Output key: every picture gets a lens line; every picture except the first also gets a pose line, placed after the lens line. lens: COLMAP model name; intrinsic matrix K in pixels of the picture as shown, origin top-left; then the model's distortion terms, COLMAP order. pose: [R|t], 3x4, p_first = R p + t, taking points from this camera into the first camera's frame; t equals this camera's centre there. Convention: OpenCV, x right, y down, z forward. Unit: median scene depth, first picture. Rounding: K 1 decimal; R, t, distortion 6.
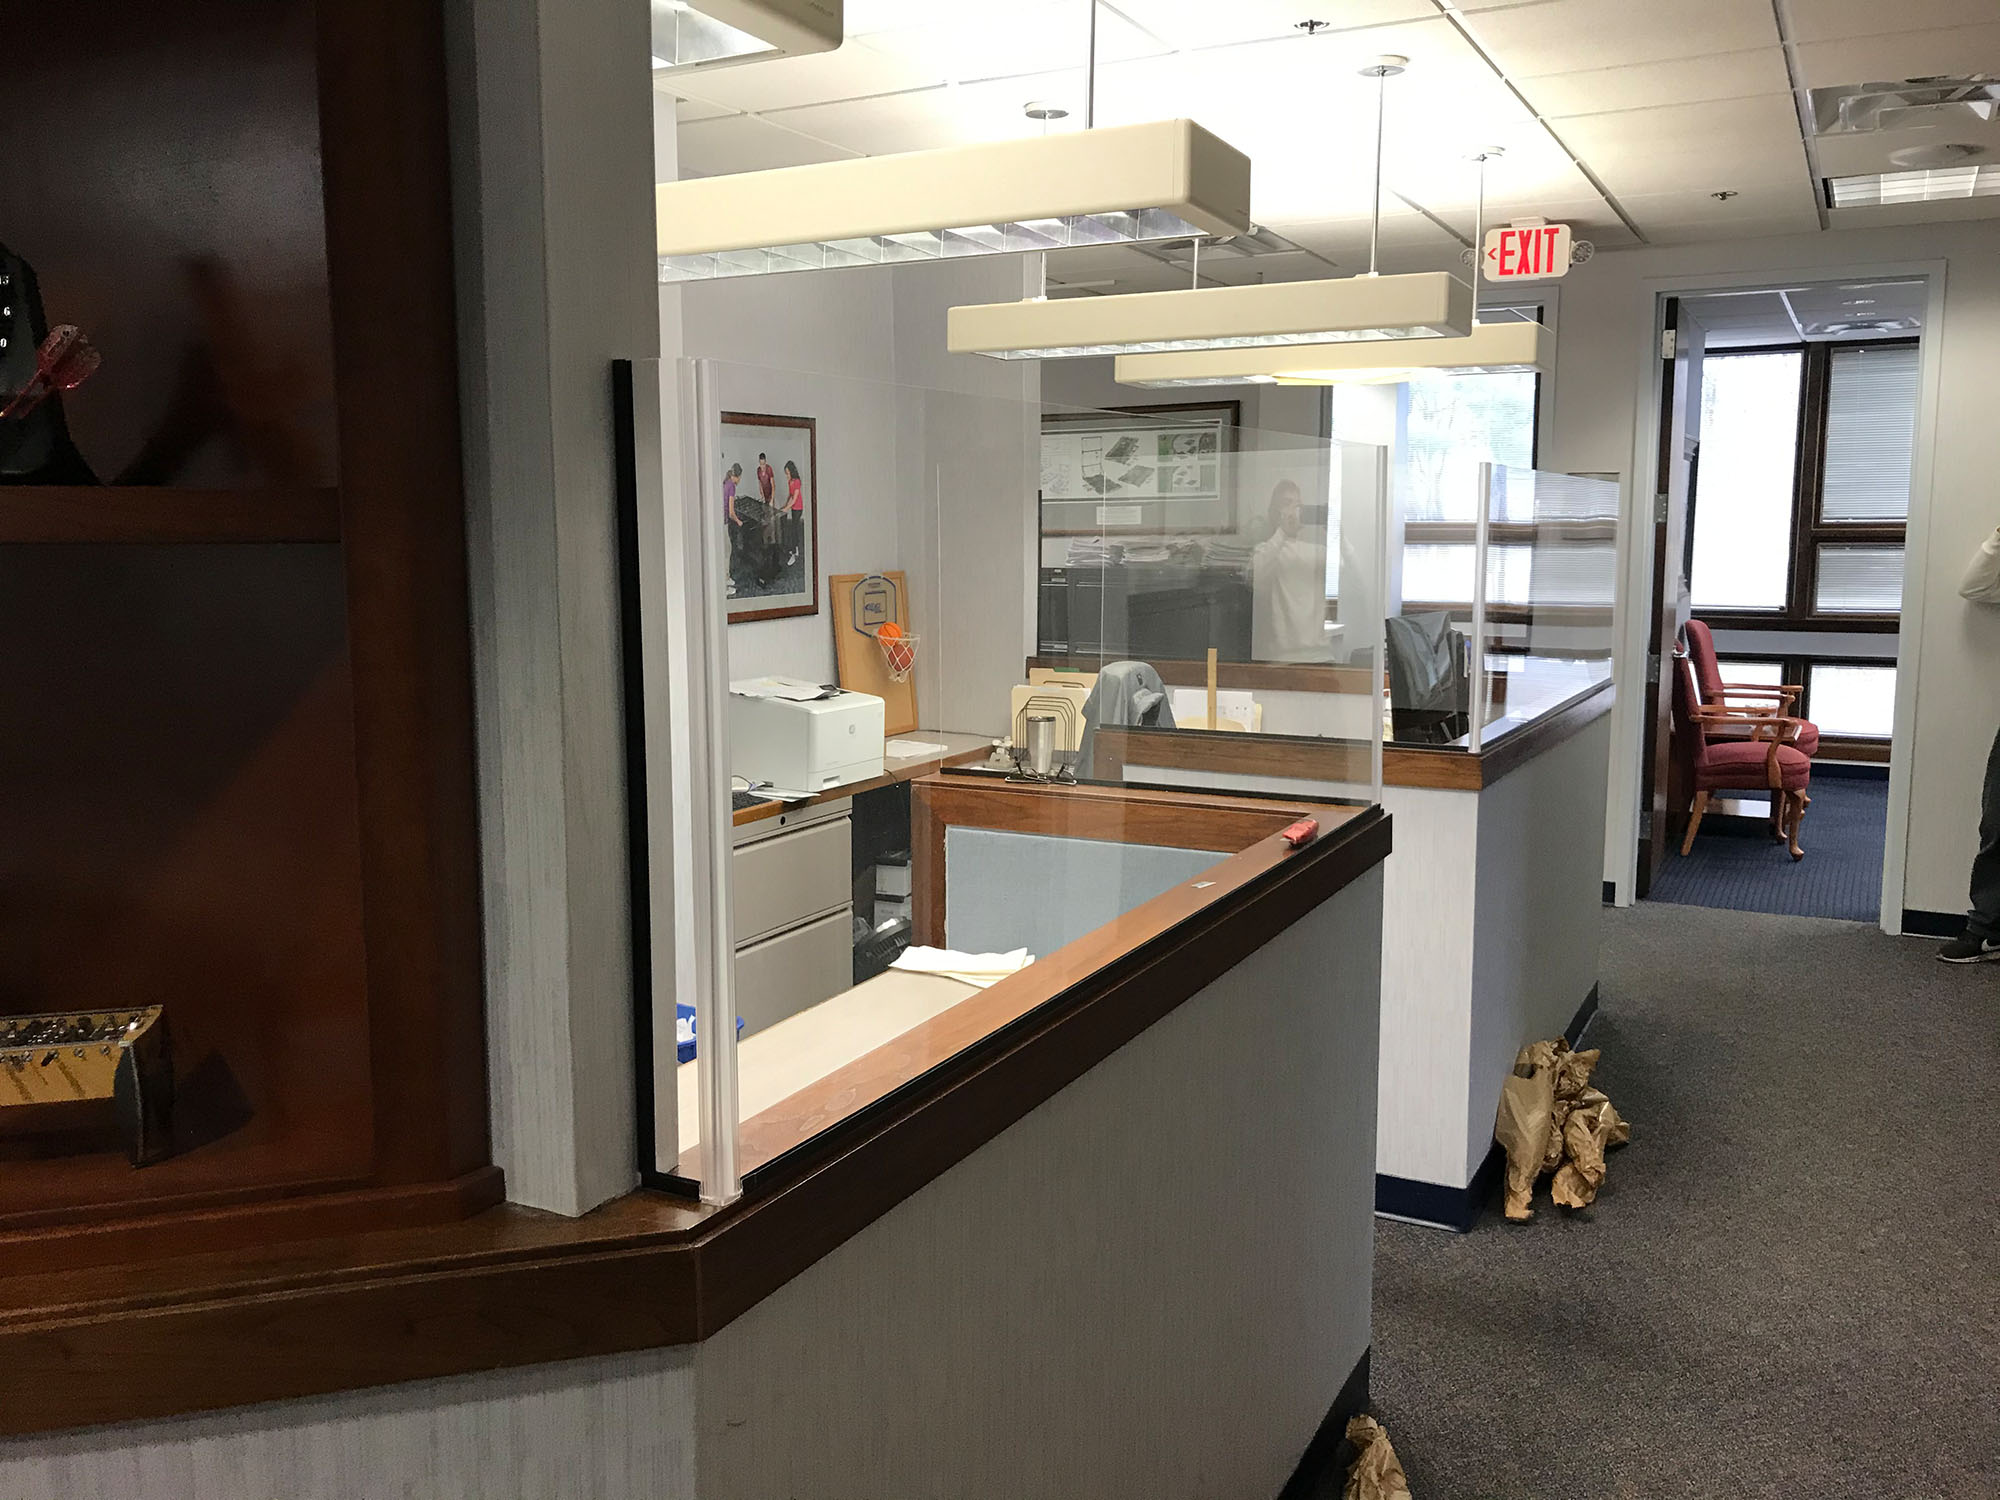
lens RADIAL K [[1662.8, 0, 999.5], [0, 1662.8, 747.0], [0, 0, 1]] dist [0.000192, -0.000133]
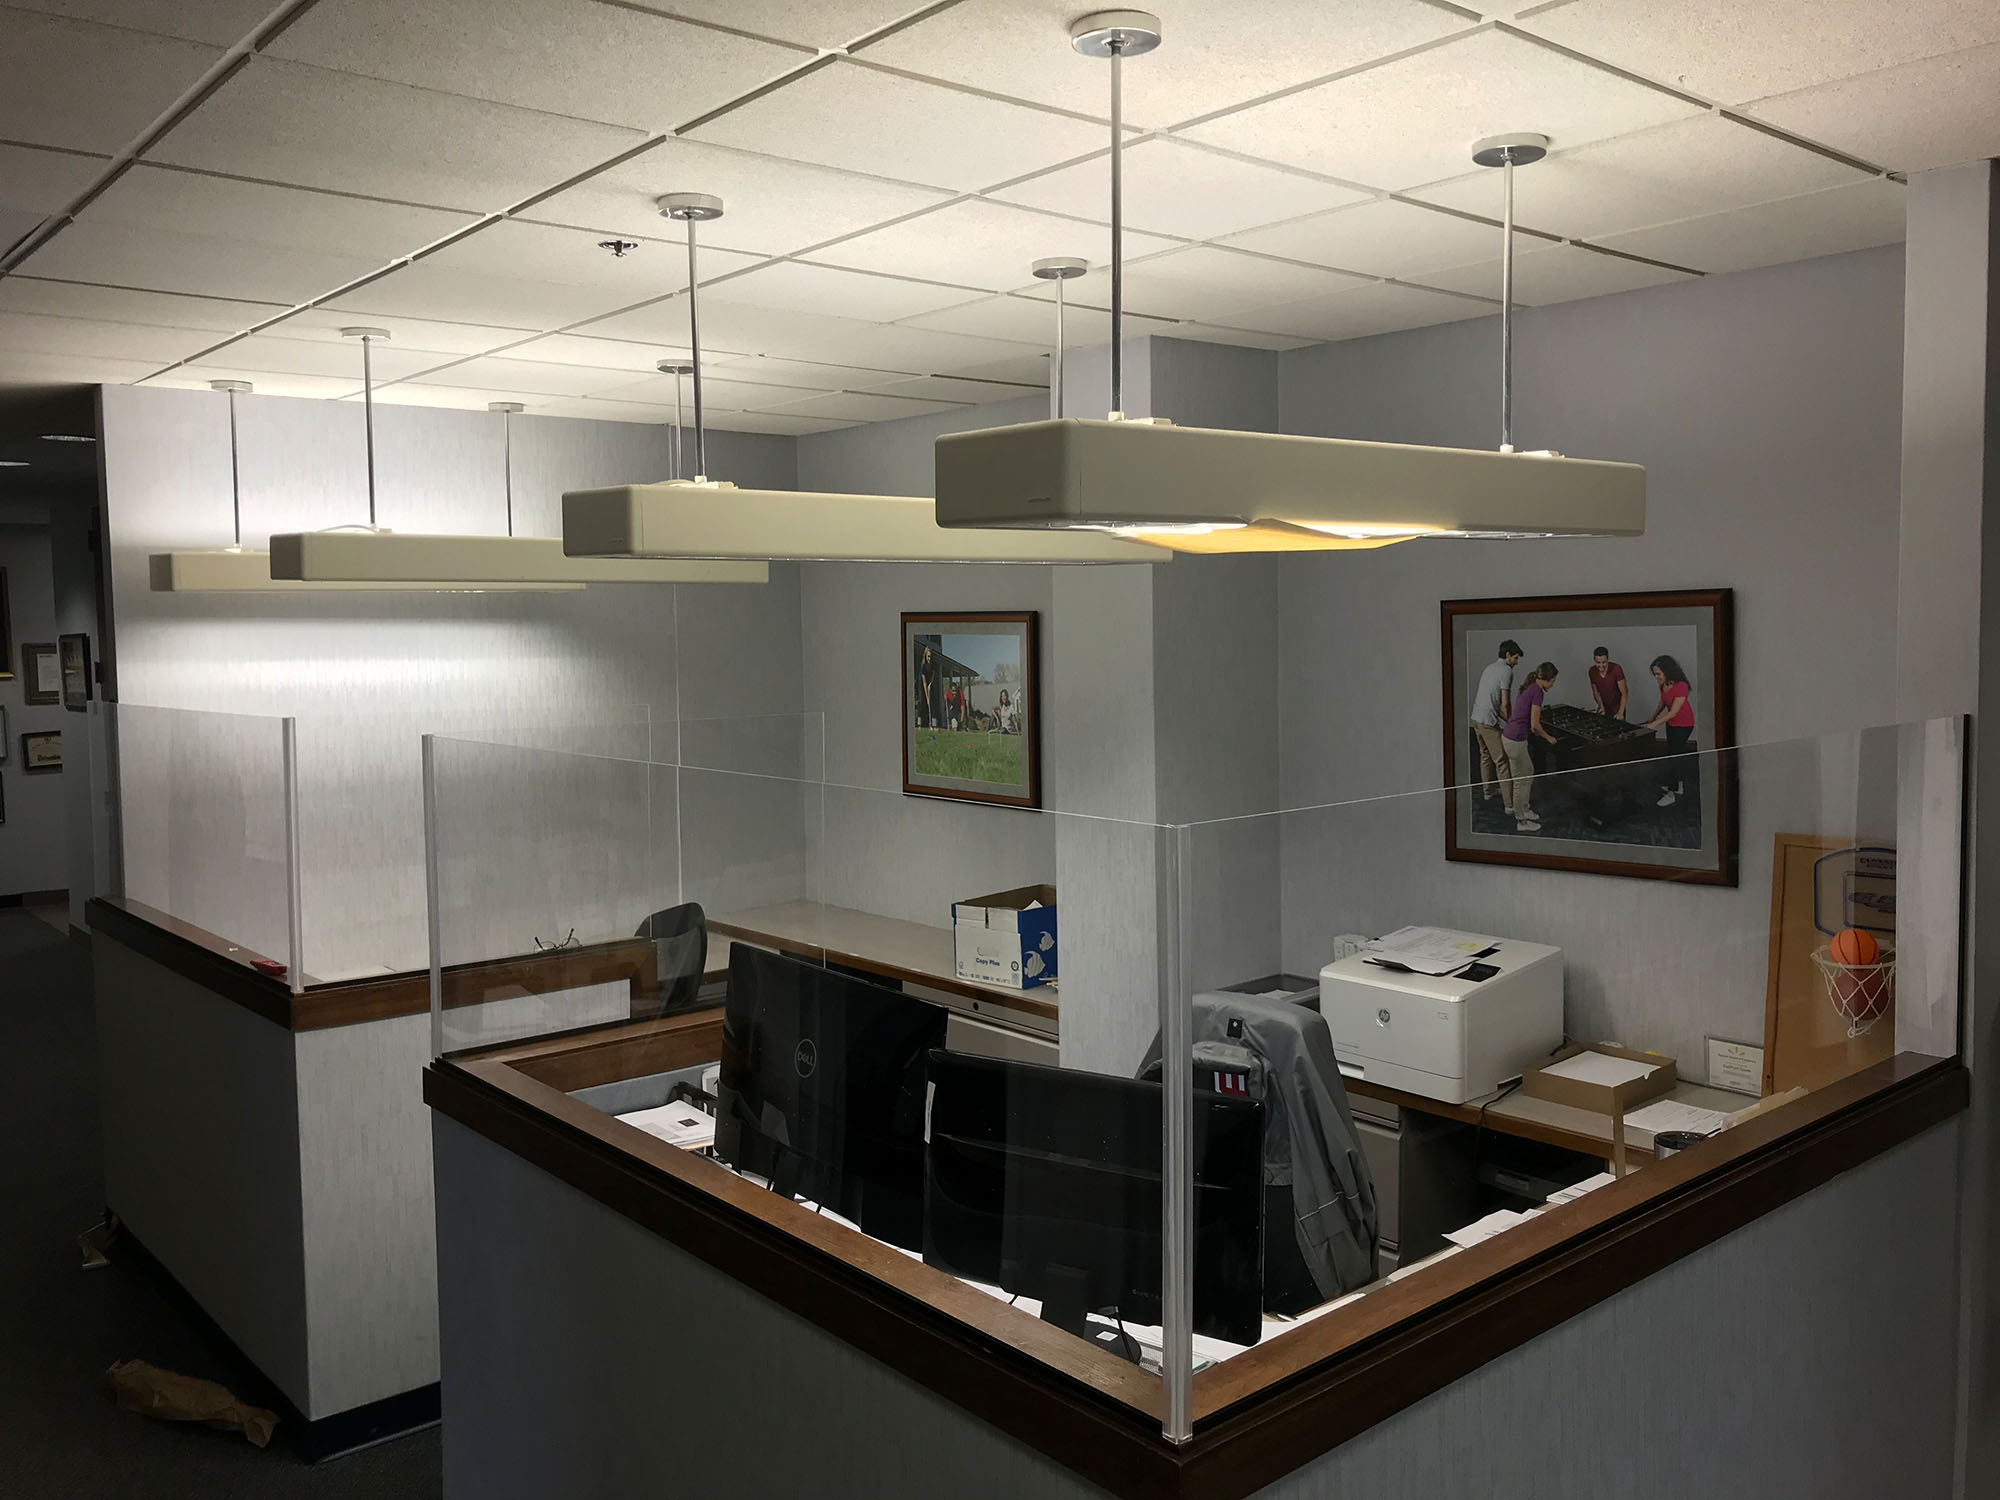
lens RADIAL K [[1662.8, 0, 999.8], [0, 1662.8, 748.5], [0, 0, 1]] dist [0.000192, -0.000133]
pose [[-0.369327, 0.069489, -0.926698, 0.622606], [-0.113310, 0.986393, 0.119124, -0.187086], [0.922366, 0.149000, -0.356428, 1.008185]]
